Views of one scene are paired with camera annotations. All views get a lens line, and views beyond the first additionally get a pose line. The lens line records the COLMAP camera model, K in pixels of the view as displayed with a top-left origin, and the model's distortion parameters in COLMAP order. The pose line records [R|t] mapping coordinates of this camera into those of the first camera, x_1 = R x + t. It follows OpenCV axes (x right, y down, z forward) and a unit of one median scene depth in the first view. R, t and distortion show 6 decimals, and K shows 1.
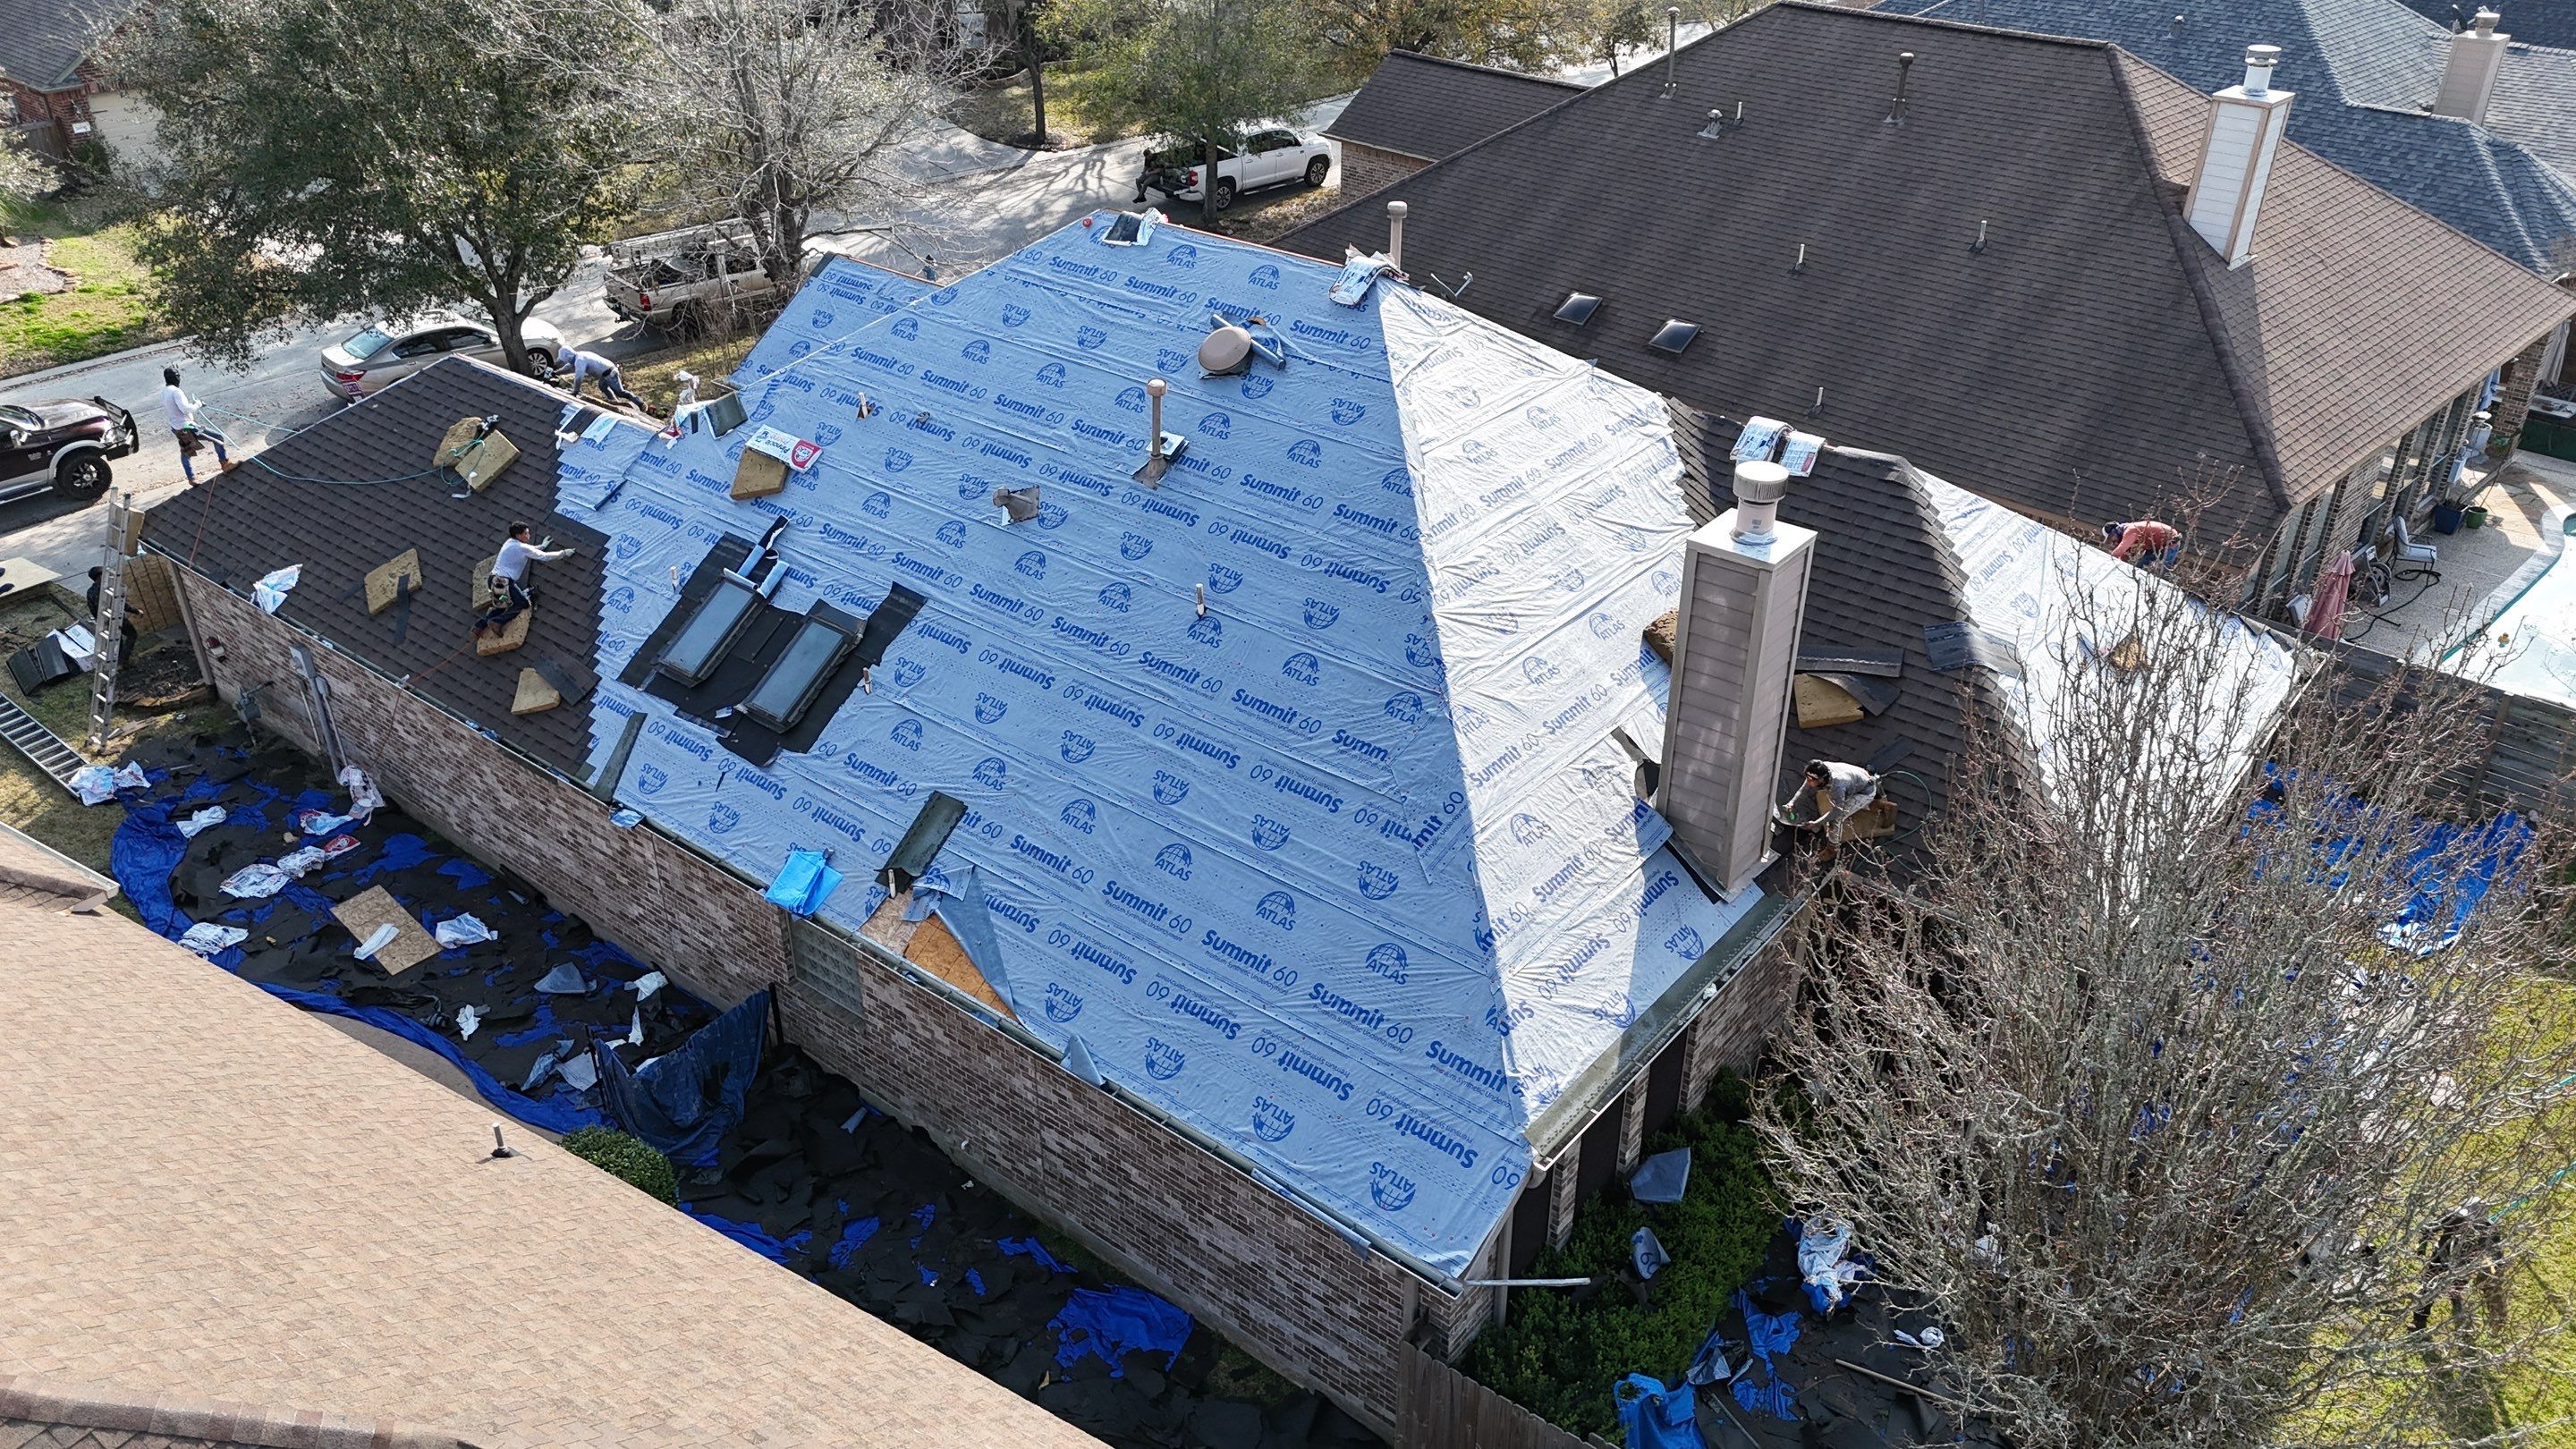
lens RADIAL K [[1889.2, 0, 1284.9], [0, 1889.2, 724.7], [0, 0, 1]] dist [0.073548, -0.066121]
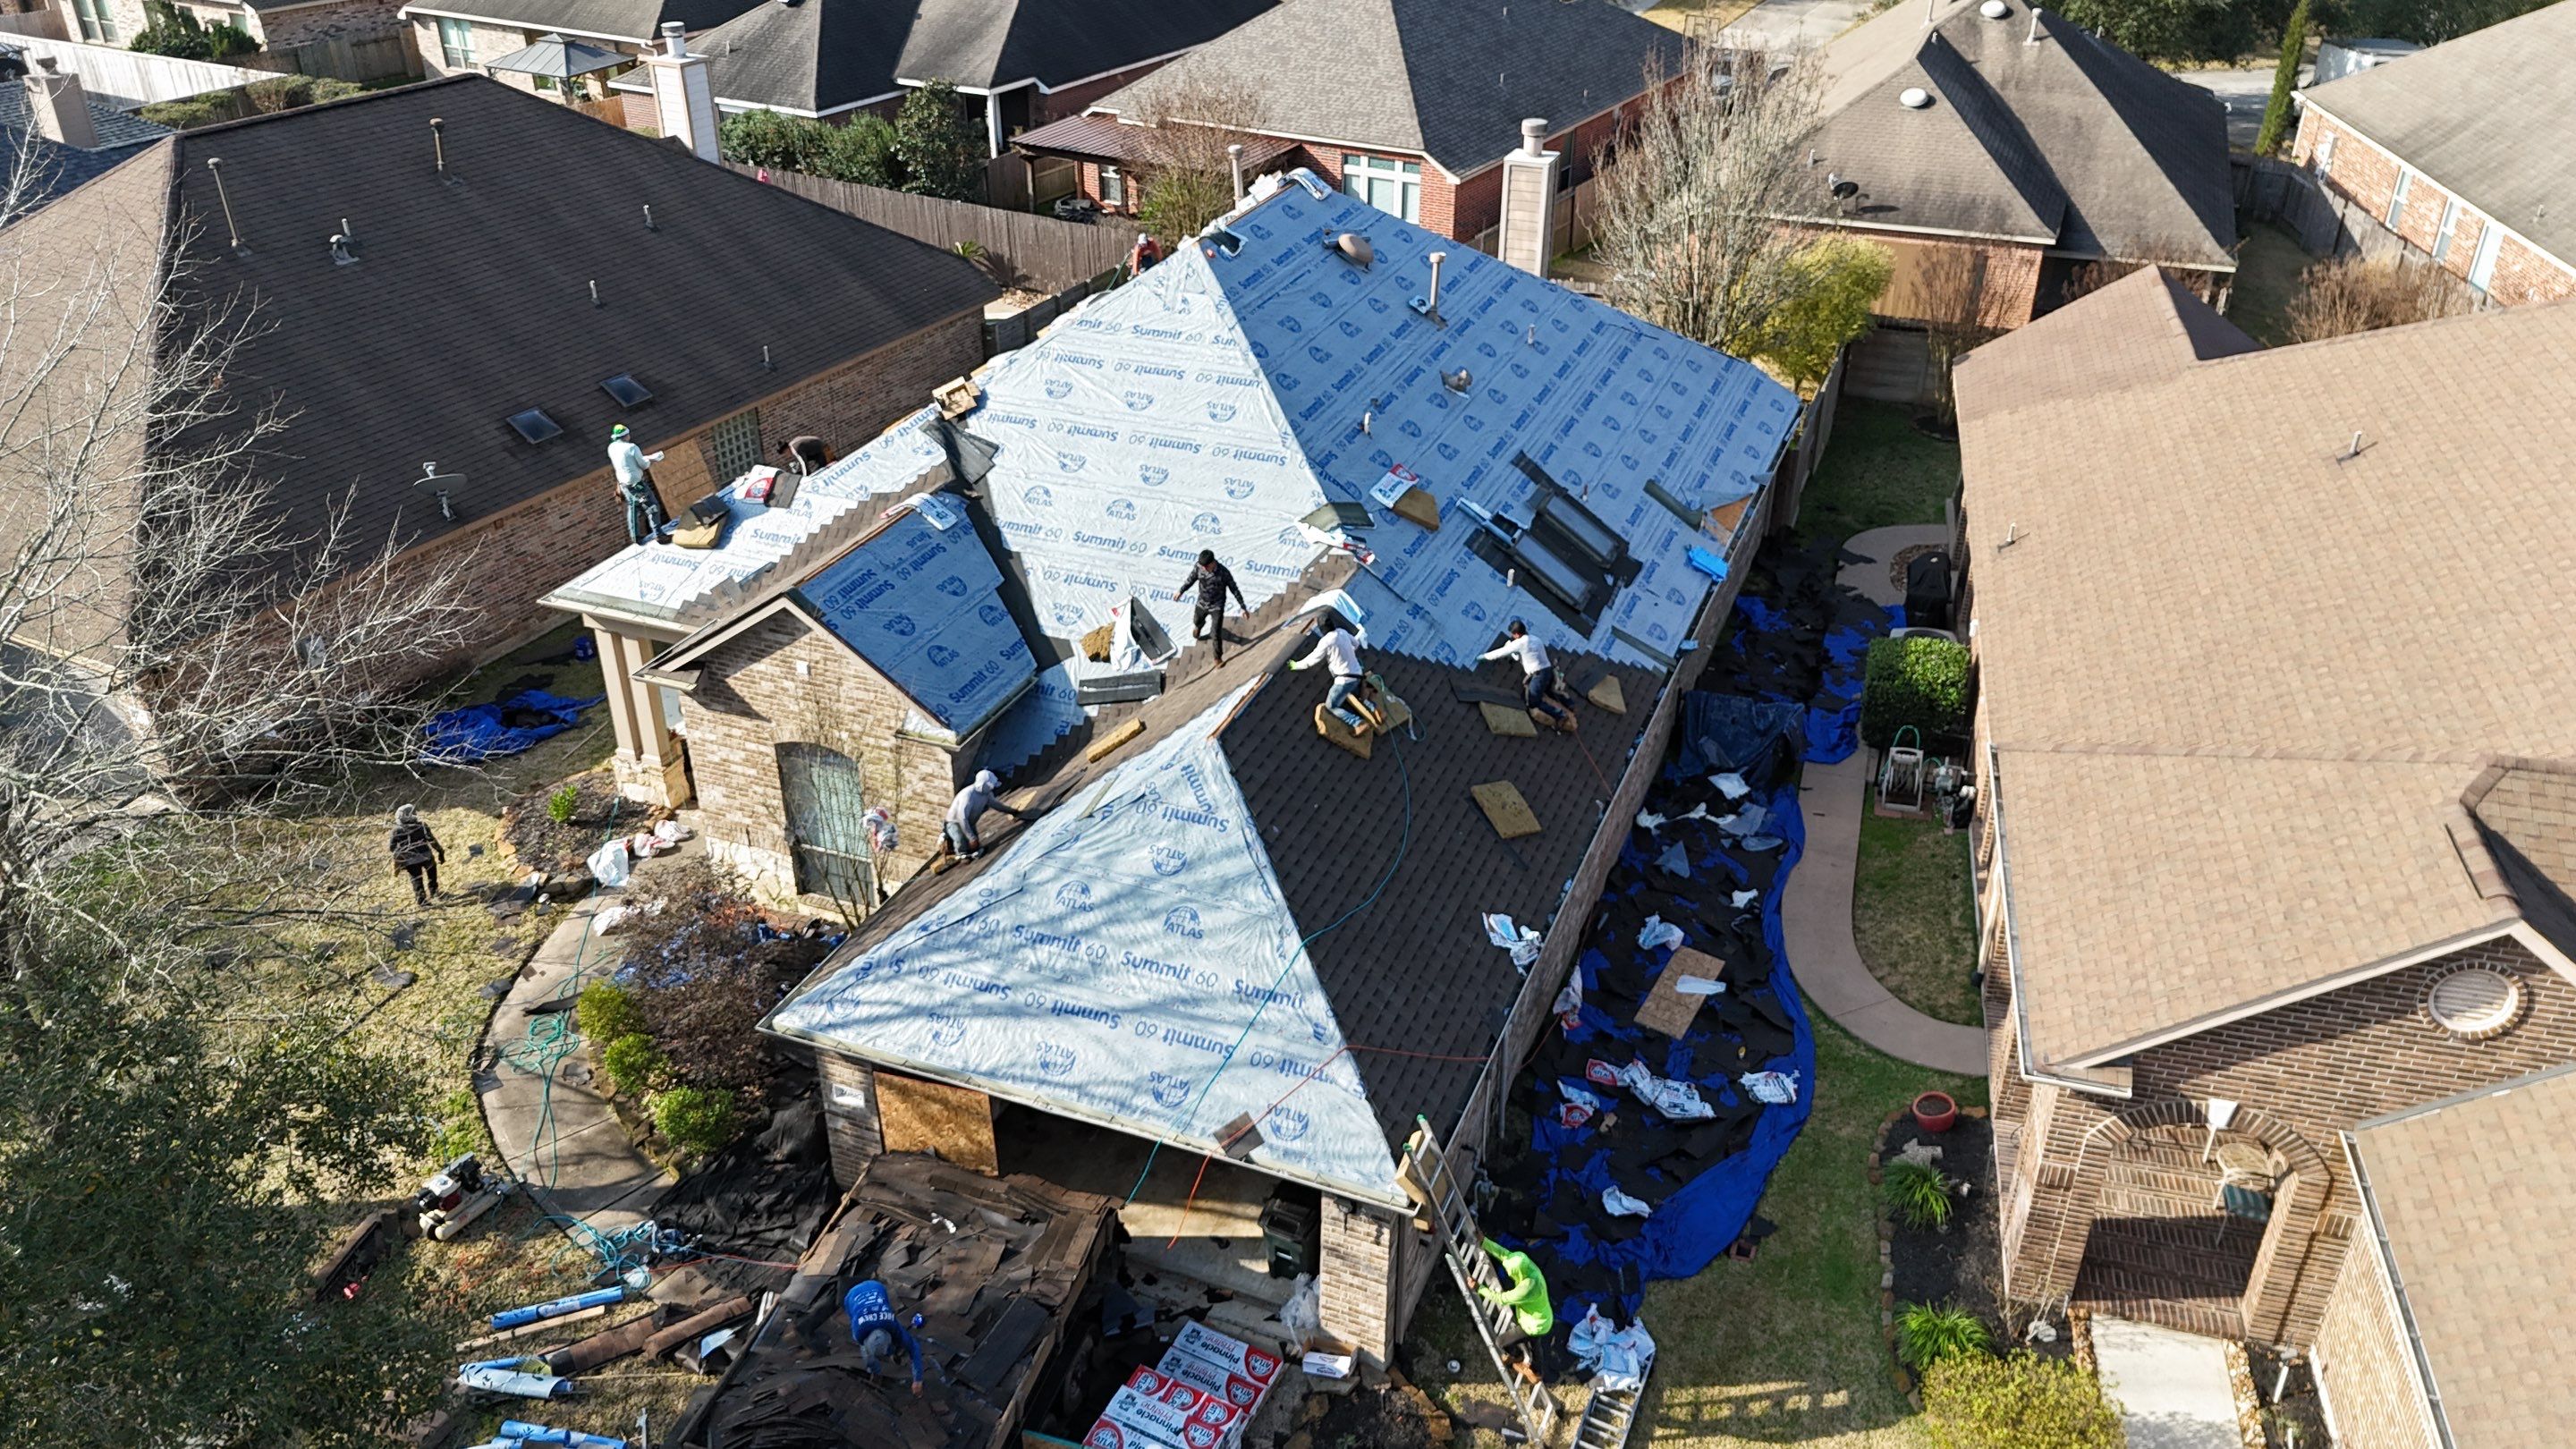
lens RADIAL K [[1889.2, 0, 1290.8], [0, 1889.2, 721.5], [0, 0, 1]] dist [0.073548, -0.066121]
pose [[-0.287694, -0.473575, 0.832441, -0.951550], [0.478839, 0.681625, 0.553264, -0.534301], [-0.829425, 0.557776, 0.030667, 0.832538]]
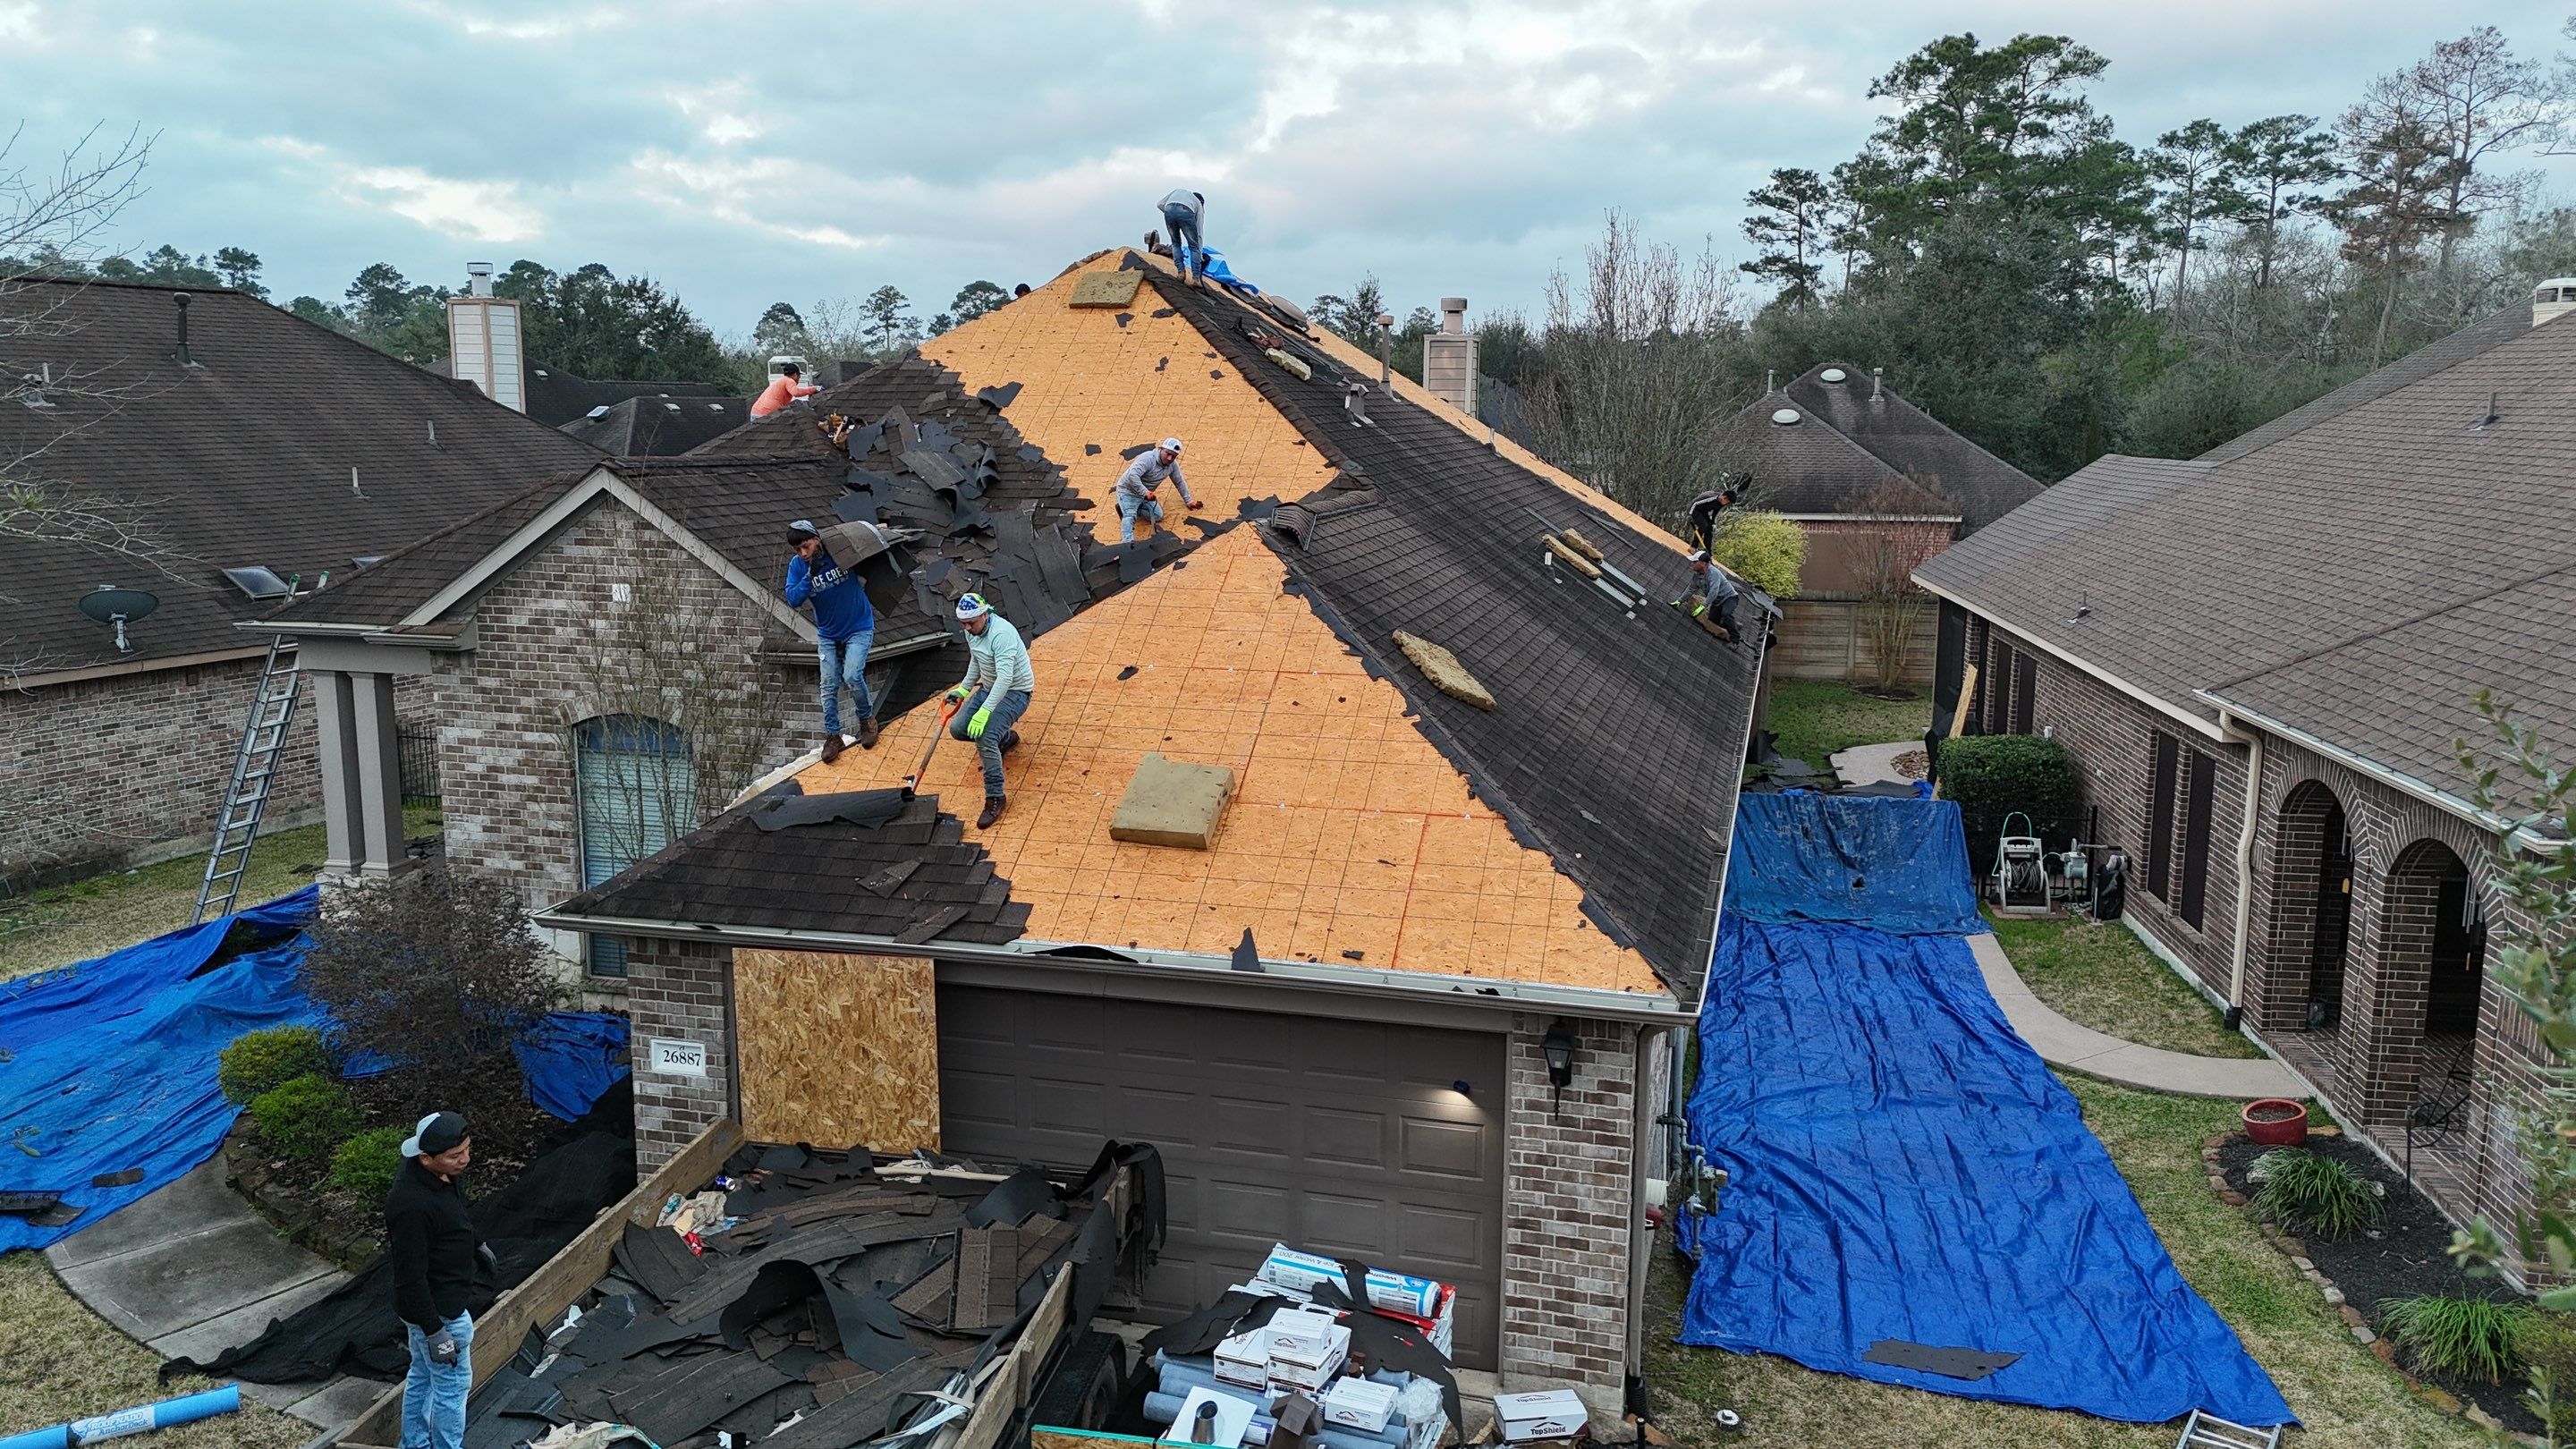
lens RADIAL K [[1889.2, 0, 1295.3], [0, 1889.2, 718.1], [0, 0, 1]] dist [0.073548, -0.066121]
pose [[-0.403726, -0.157097, 0.901291, -0.819534], [0.452878, 0.821663, 0.346080, -0.286729], [-0.794926, 0.547897, -0.260581, 1.019505]]
